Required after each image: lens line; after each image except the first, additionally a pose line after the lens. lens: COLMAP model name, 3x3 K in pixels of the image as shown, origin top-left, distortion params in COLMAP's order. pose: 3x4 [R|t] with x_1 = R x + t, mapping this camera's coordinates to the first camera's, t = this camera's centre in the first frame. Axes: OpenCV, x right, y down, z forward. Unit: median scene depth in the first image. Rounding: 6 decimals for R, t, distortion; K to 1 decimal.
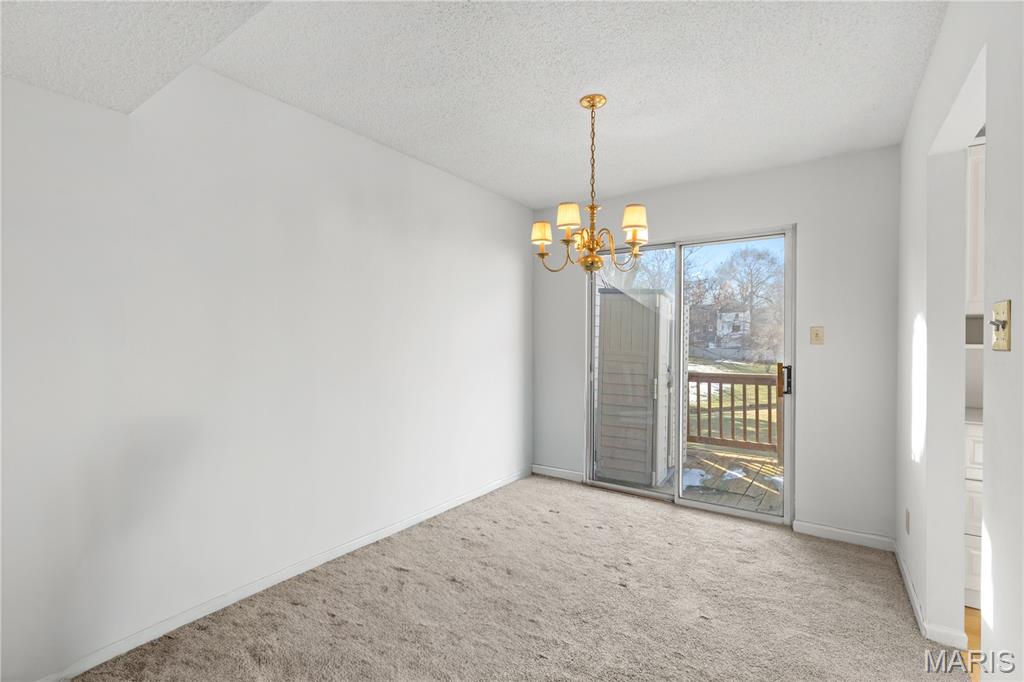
lens RADIAL K [[464.0, 0, 520.7], [0, 464.0, 346.1], [0, 0, 1]] dist [0.002752, -0.003387]
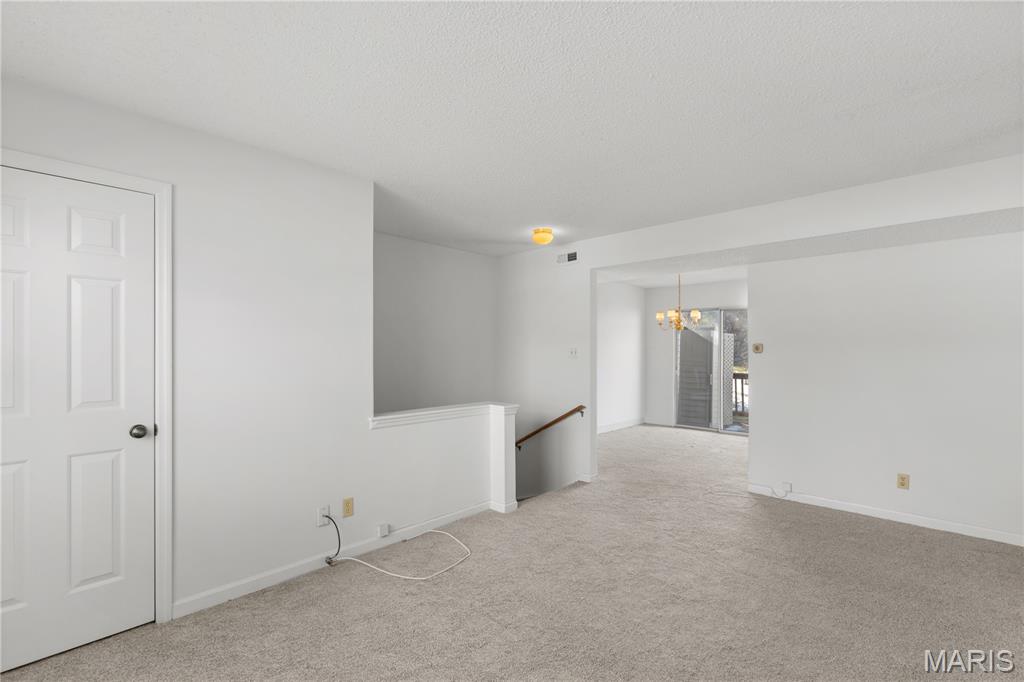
lens RADIAL K [[464.0, 0, 510.6], [0, 464.0, 344.0], [0, 0, 1]] dist [0.002752, -0.003387]
pose [[0.987248, -0.002799, -0.159164, -0.224894], [-0.000567, 0.999777, -0.021093, -0.015341], [0.159188, 0.020914, 0.987027, -1.049844]]
